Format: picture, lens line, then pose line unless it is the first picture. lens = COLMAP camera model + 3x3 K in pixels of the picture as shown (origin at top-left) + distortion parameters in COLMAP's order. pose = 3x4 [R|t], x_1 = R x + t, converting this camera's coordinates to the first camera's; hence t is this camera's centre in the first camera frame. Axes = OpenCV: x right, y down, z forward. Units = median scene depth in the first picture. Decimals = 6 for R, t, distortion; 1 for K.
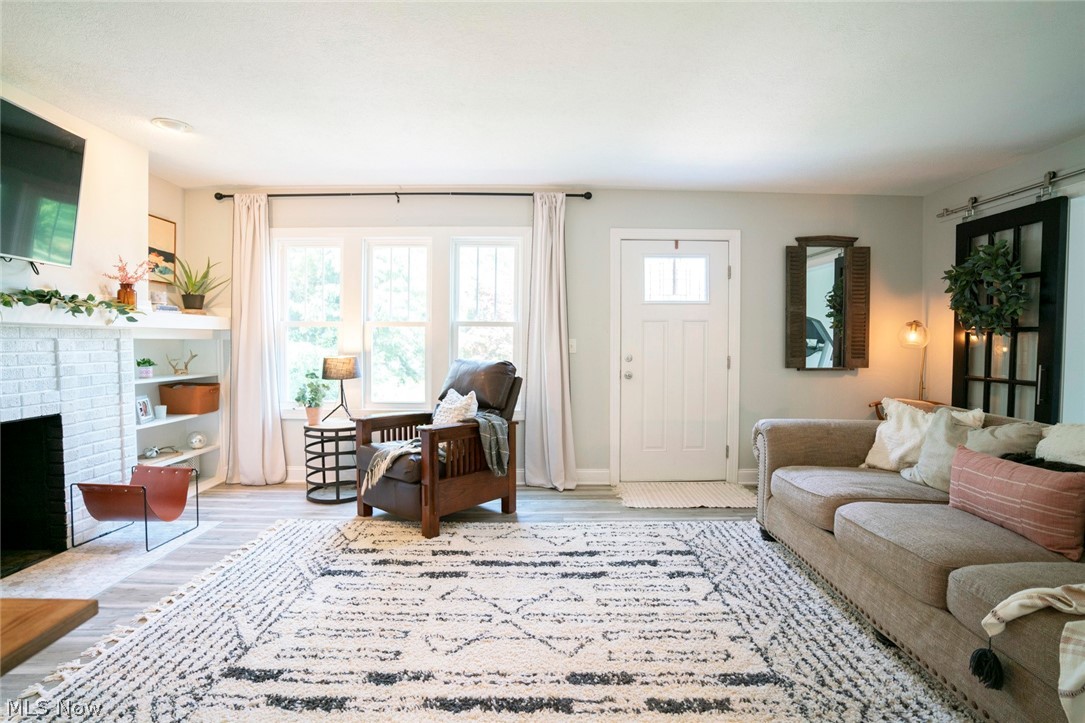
lens RADIAL K [[530.7, 0, 542.4], [0, 530.7, 357.4], [0, 0, 1]] dist [-0.087888, 0.046719]
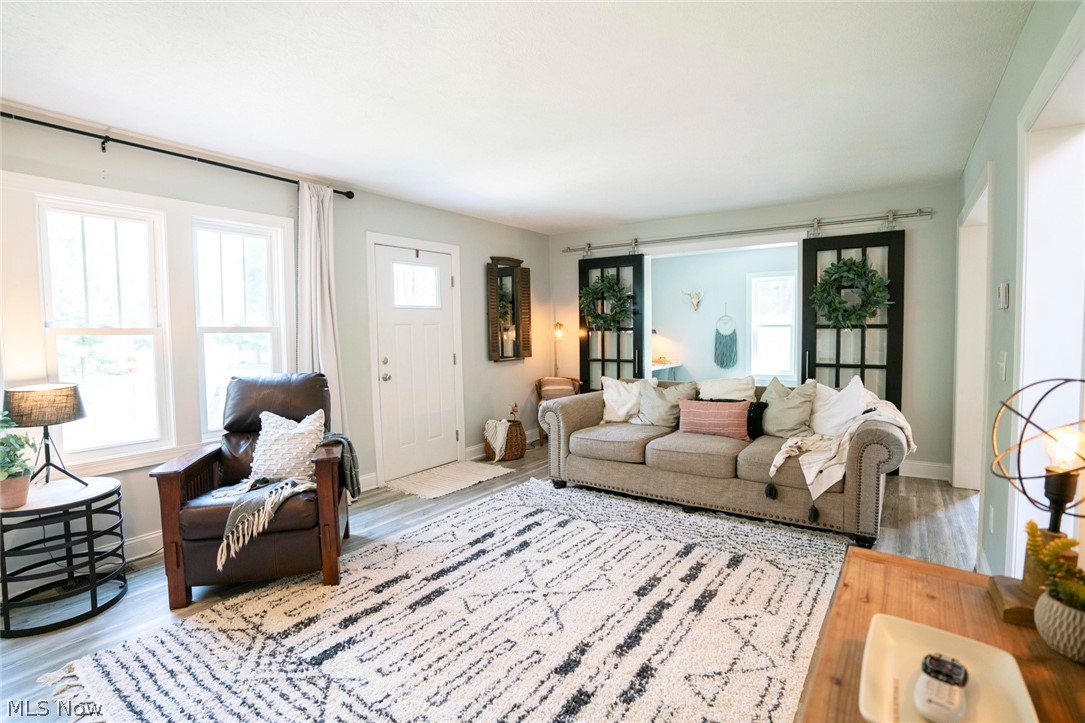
lens RADIAL K [[530.7, 0, 542.4], [0, 530.7, 357.4], [0, 0, 1]] dist [-0.087888, 0.046719]
pose [[0.578001, -0.057045, 0.814040, -0.644789], [0.042481, 0.998304, 0.039794, -0.043265], [-0.814930, 0.011580, 0.579444, 0.212477]]
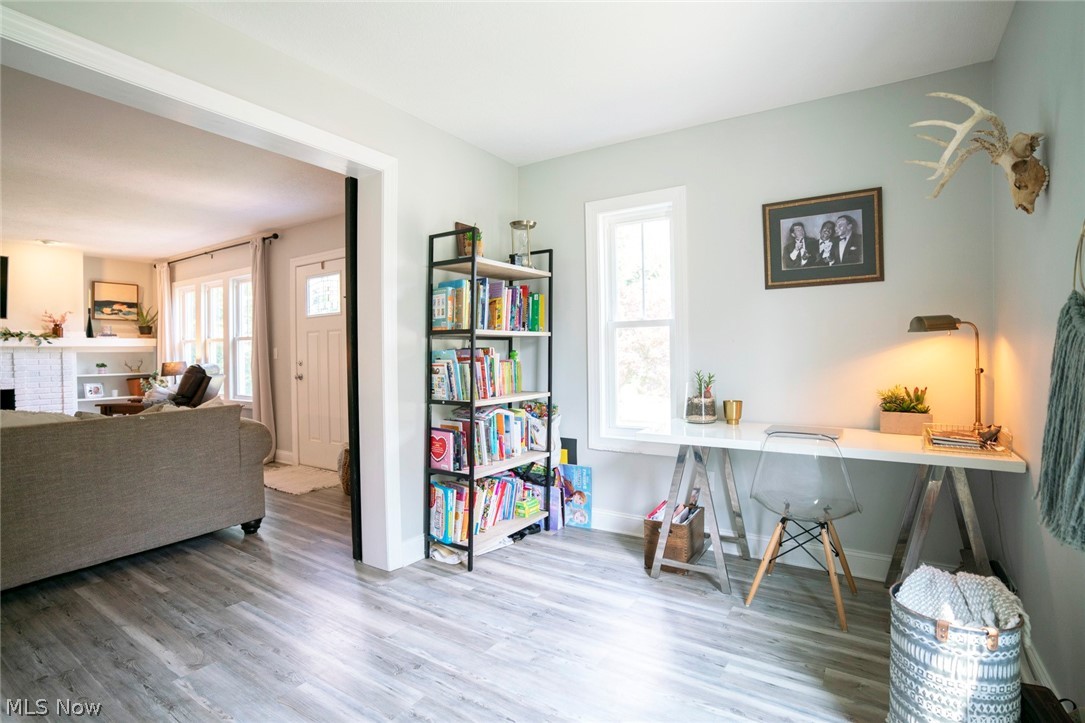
lens RADIAL K [[530.7, 0, 542.4], [0, 530.7, 357.4], [0, 0, 1]] dist [-0.087888, 0.046719]
pose [[0.833492, -0.008091, -0.552472, 1.704417], [-0.002512, 0.999827, -0.018431, 0.012640], [0.552526, 0.016750, 0.833327, 0.400977]]
